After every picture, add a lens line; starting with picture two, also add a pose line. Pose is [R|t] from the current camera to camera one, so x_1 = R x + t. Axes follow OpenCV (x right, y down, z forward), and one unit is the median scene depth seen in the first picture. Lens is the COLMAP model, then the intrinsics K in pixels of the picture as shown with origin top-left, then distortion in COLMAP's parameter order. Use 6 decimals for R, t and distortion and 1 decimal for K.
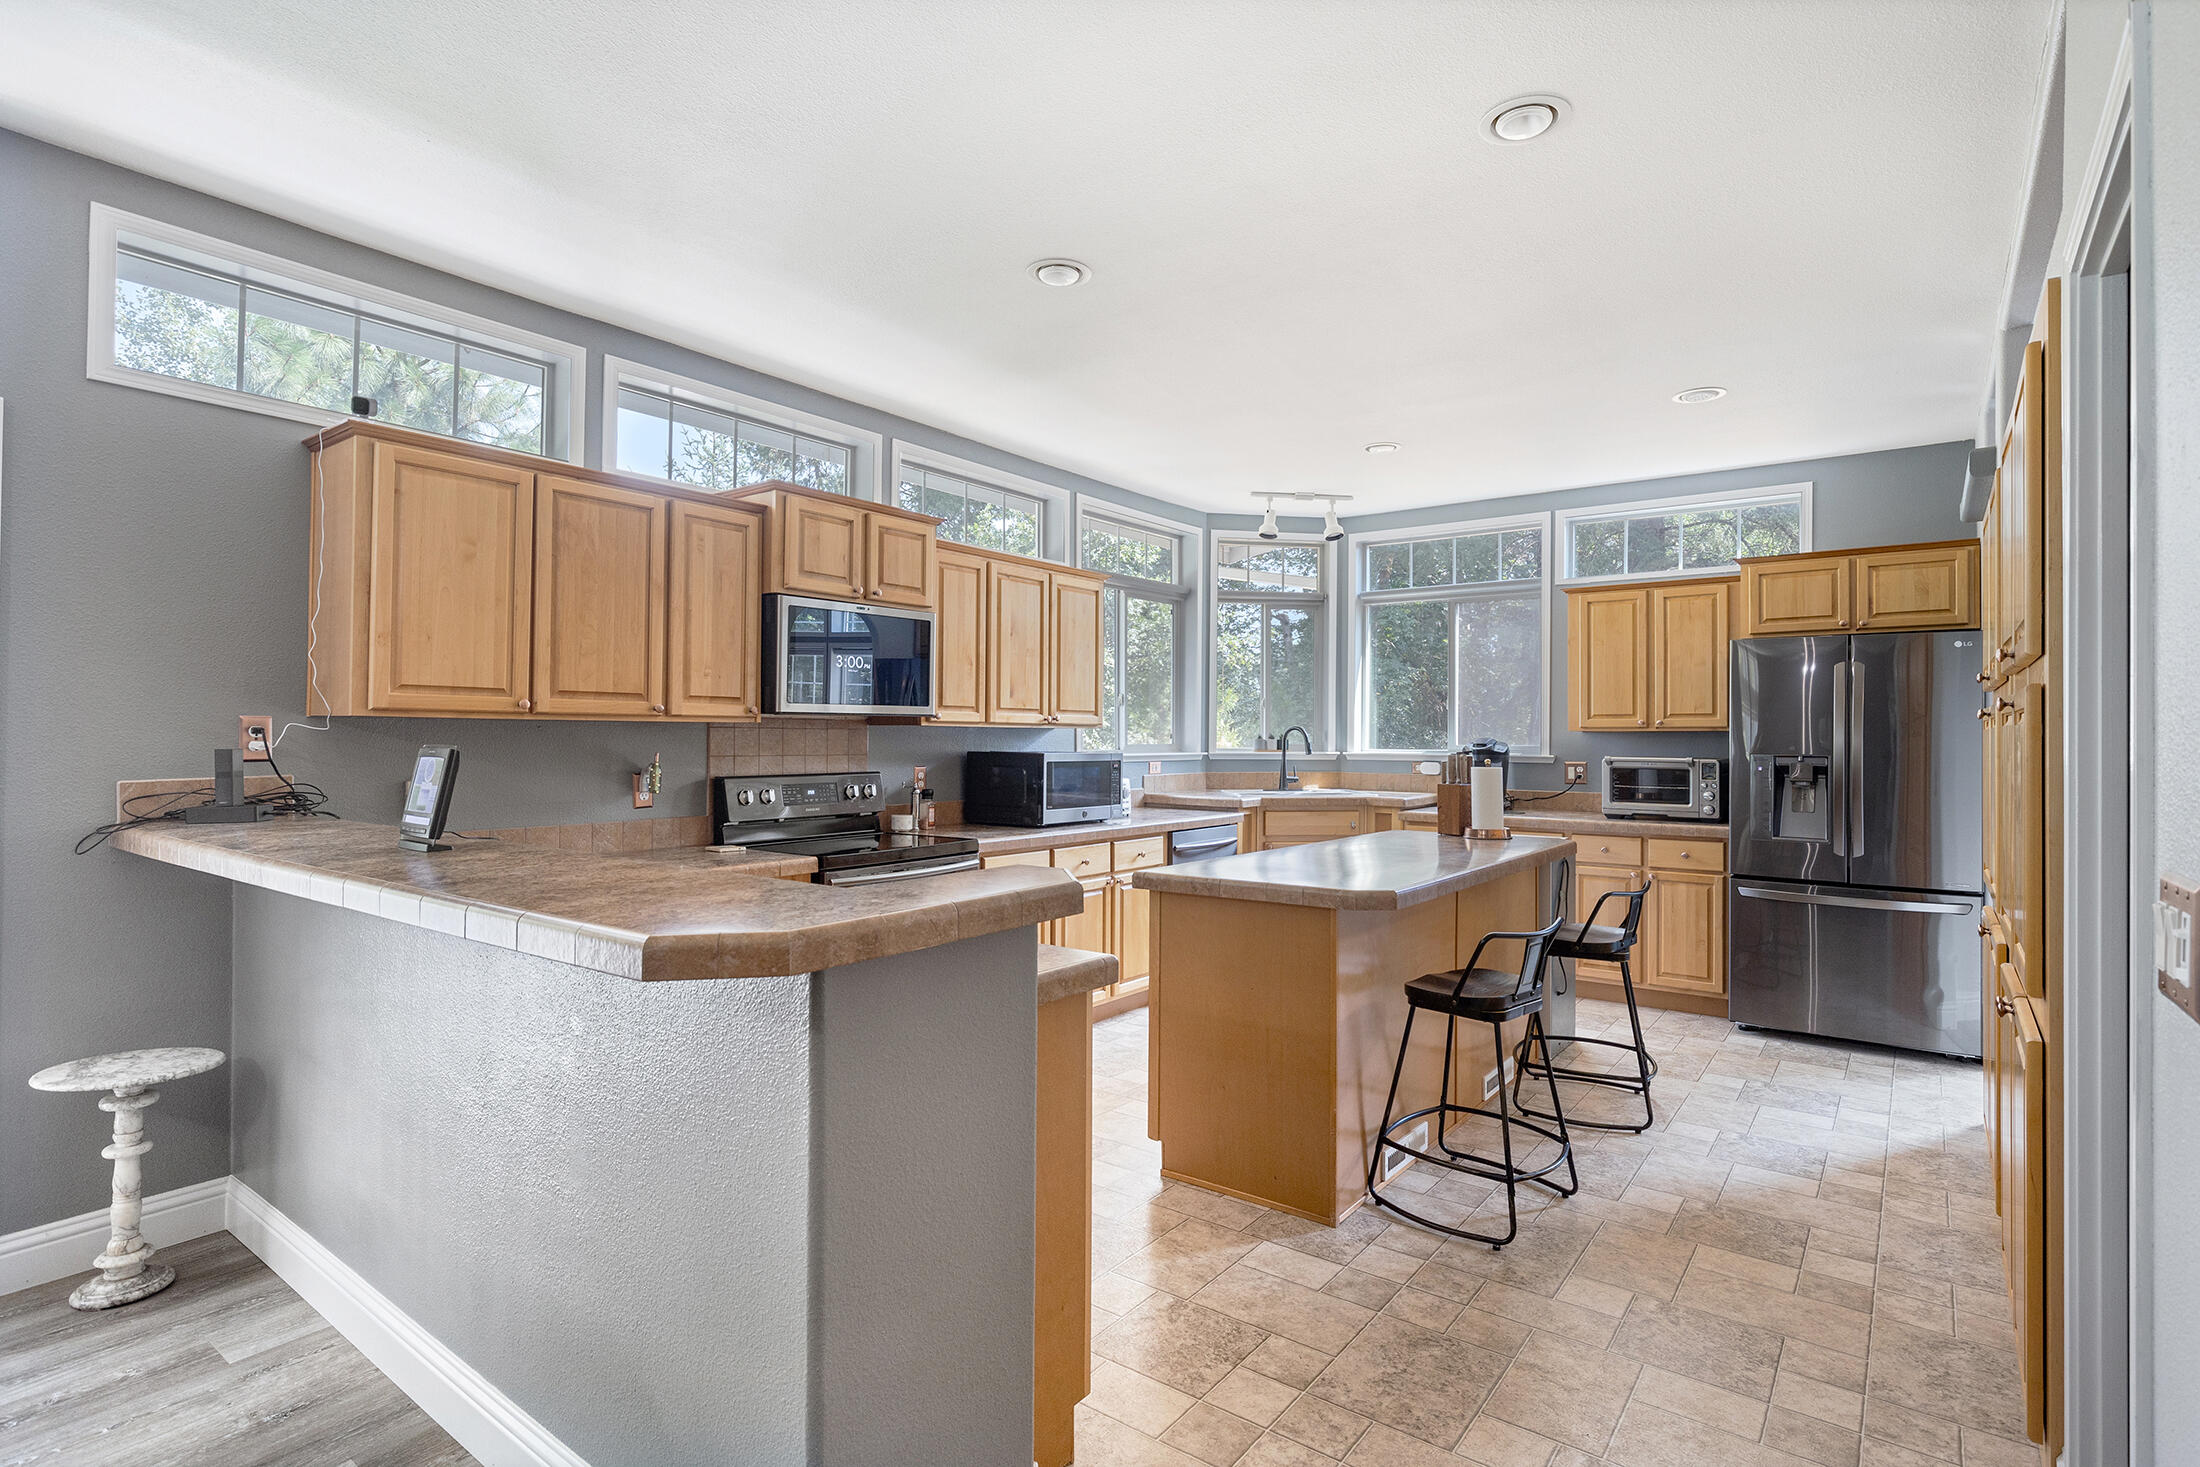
lens RADIAL K [[1069.9, 0, 1115.8], [0, 1069.9, 730.5], [0, 0, 1]] dist [0.000130, 0.000167]
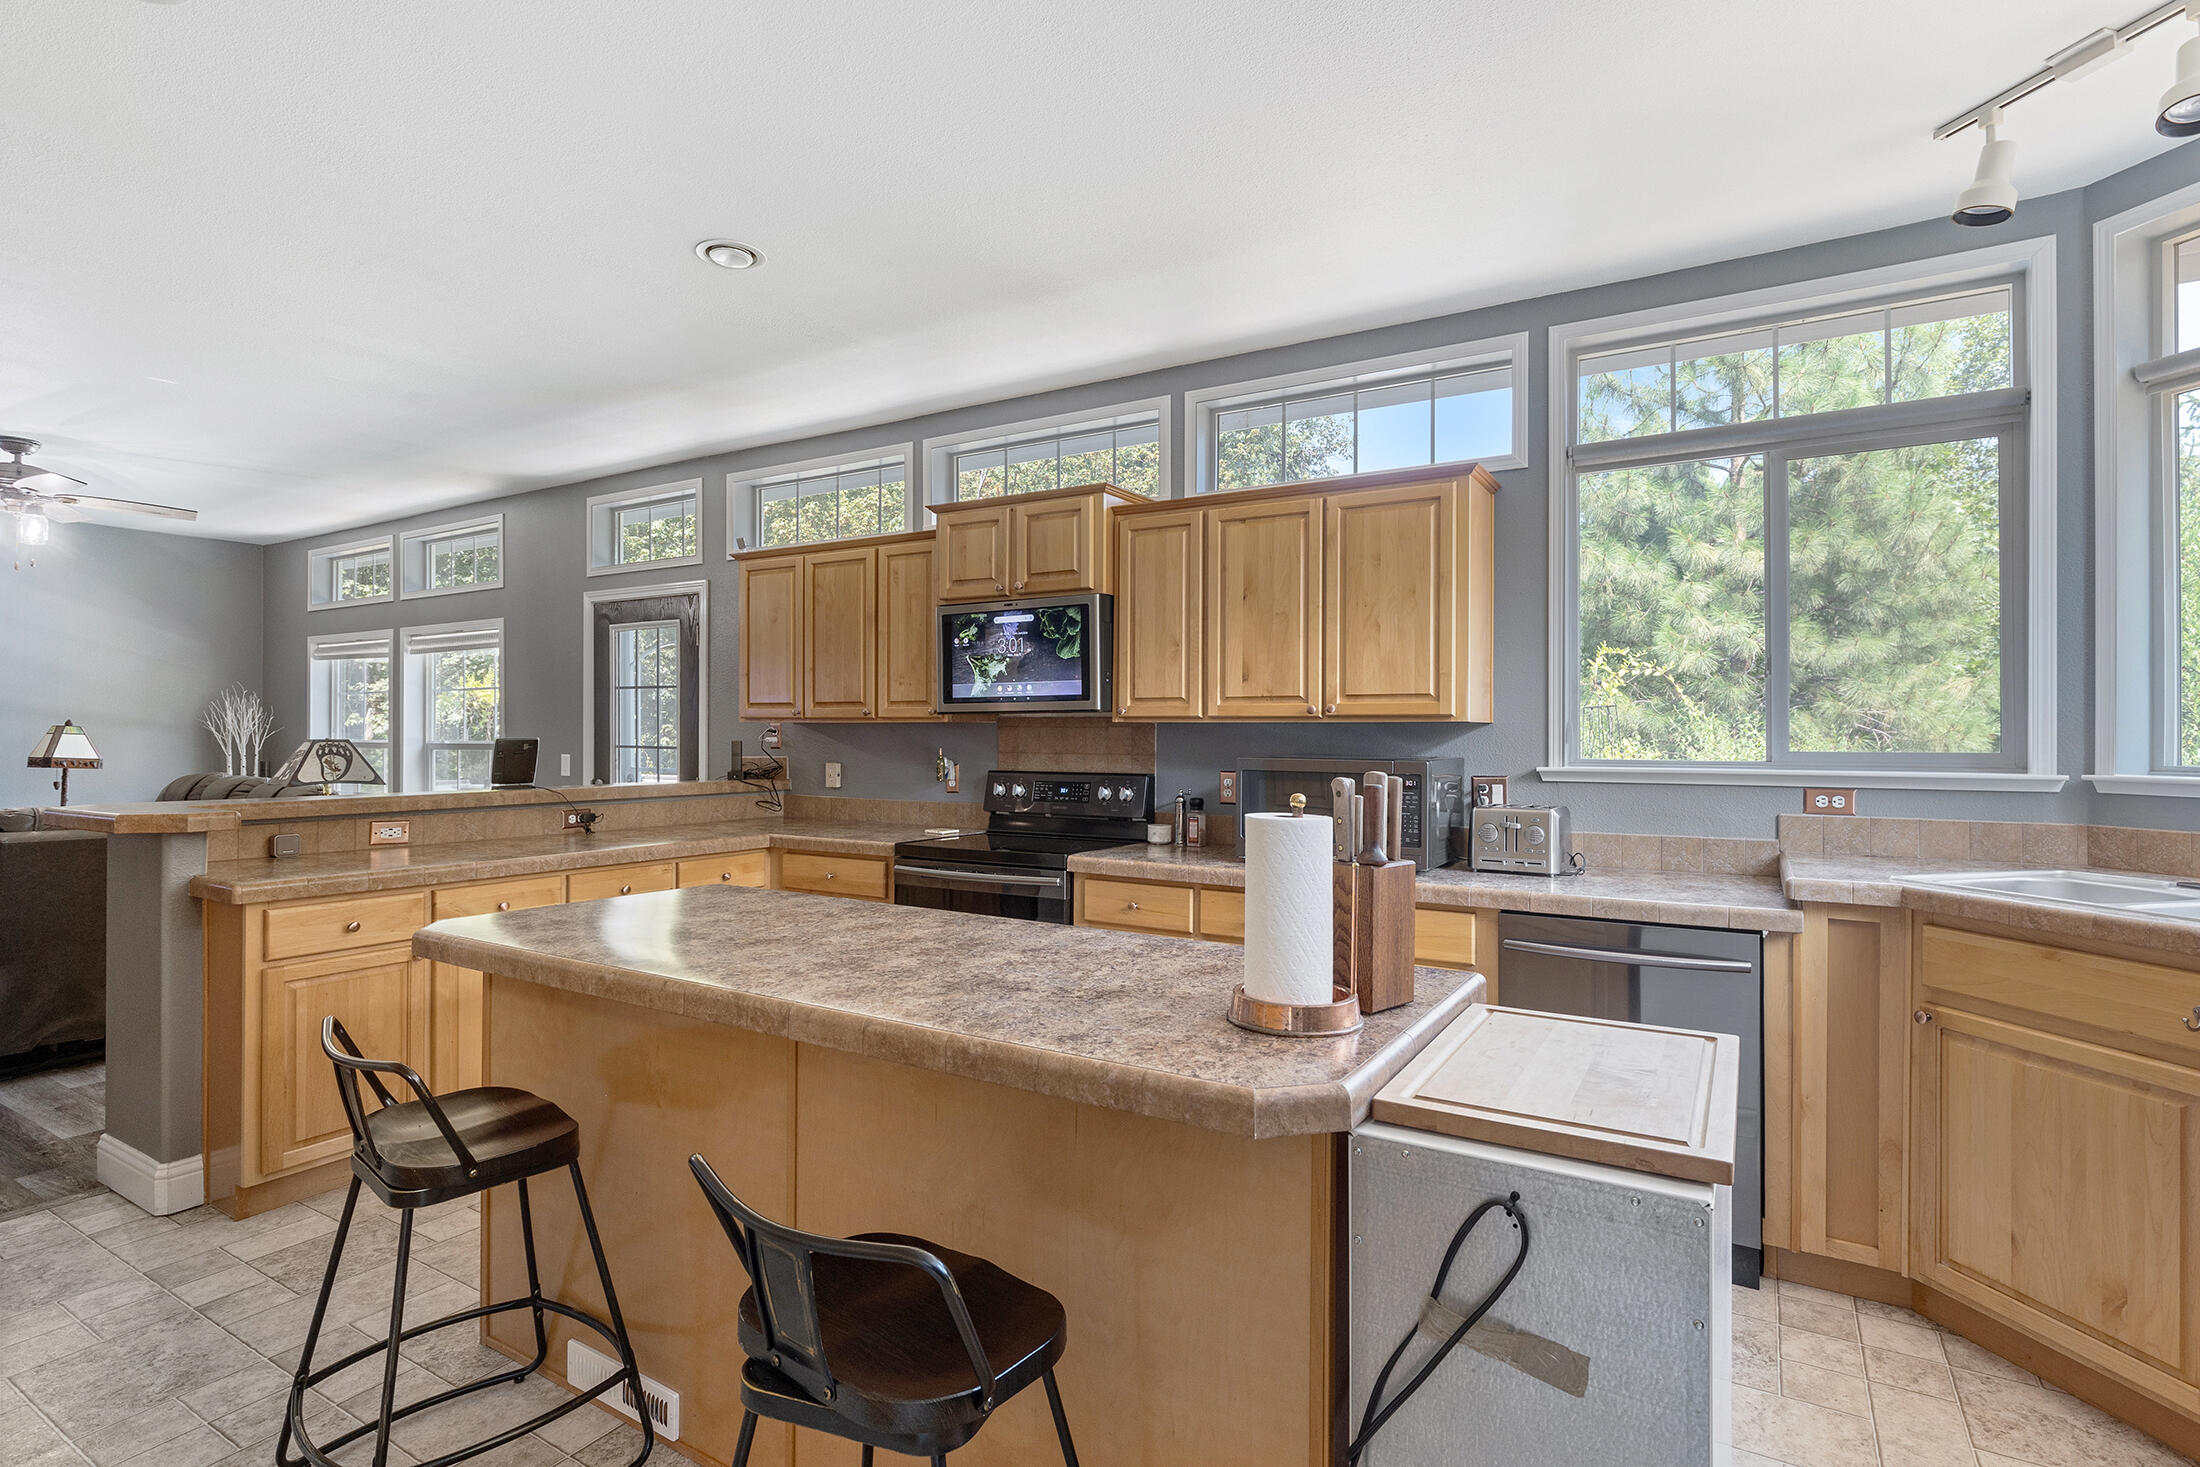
lens RADIAL K [[1069.9, 0, 1114.3], [0, 1069.9, 731.8], [0, 0, 1]] dist [0.000130, 0.000167]
pose [[0.107588, -0.007252, -0.994169, 0.707236], [0.001187, 0.999974, -0.007166, 0.009474], [0.994195, -0.000410, 0.107593, 0.925684]]
